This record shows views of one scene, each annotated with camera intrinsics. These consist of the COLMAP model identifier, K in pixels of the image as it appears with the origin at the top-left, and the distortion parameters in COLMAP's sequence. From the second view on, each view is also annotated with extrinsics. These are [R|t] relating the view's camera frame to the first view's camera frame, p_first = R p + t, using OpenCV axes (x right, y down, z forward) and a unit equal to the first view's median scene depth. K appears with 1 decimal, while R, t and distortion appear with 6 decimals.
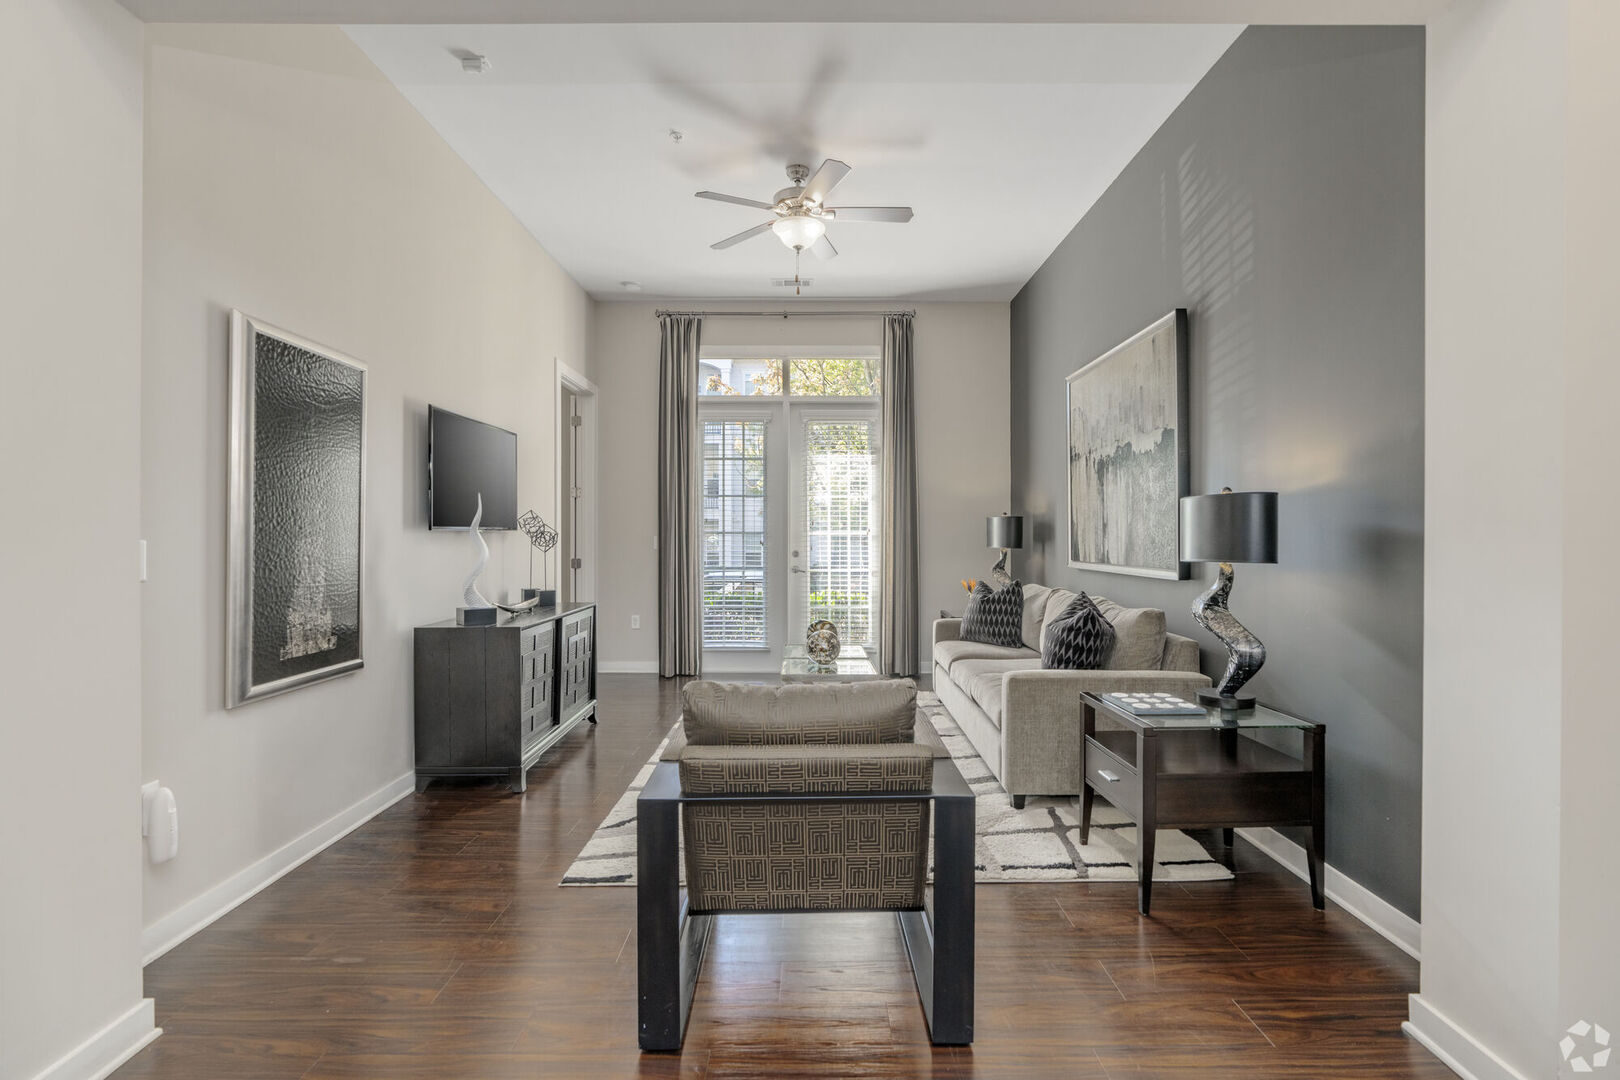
lens RADIAL K [[740.7, 0, 816.4], [0, 740.7, 550.1], [0, 0, 1]] dist [-0.003858, -0.000212]
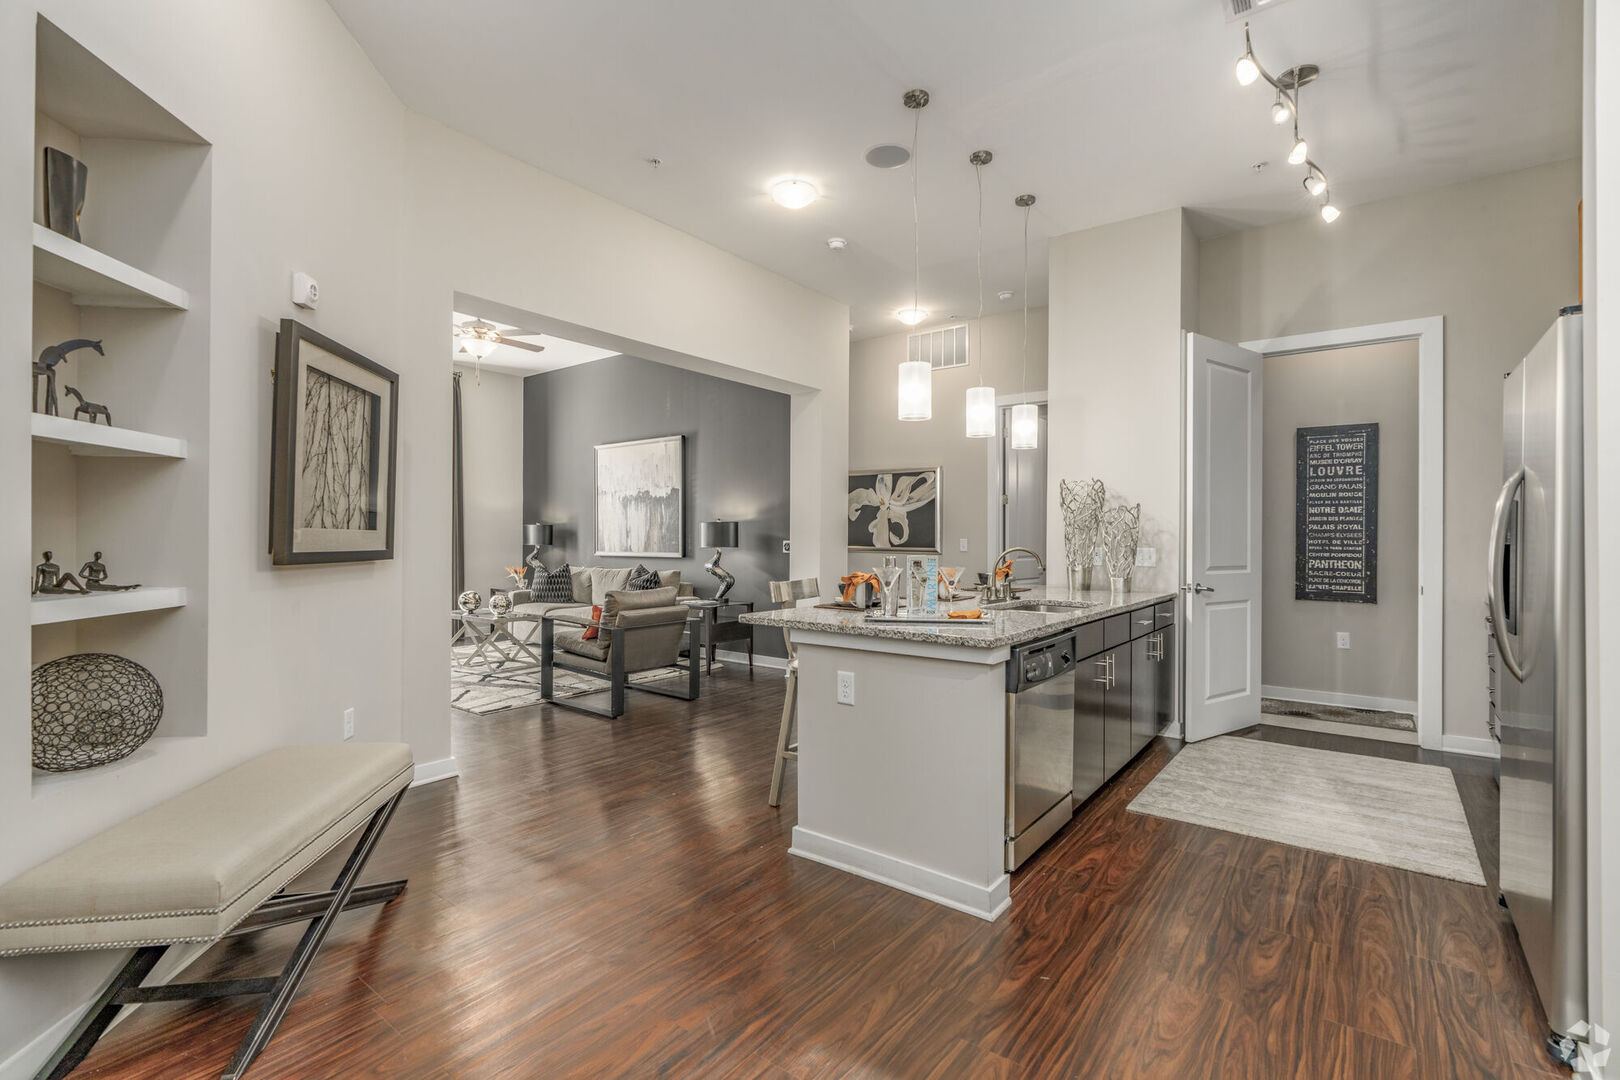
lens RADIAL K [[740.7, 0, 808.9], [0, 740.7, 538.8], [0, 0, 1]] dist [-0.003858, -0.000212]
pose [[0.614028, 0.008235, 0.789241, -1.299869], [0.009908, 0.999786, -0.018140, 0.037506], [-0.789222, 0.018958, 0.613816, -0.834920]]
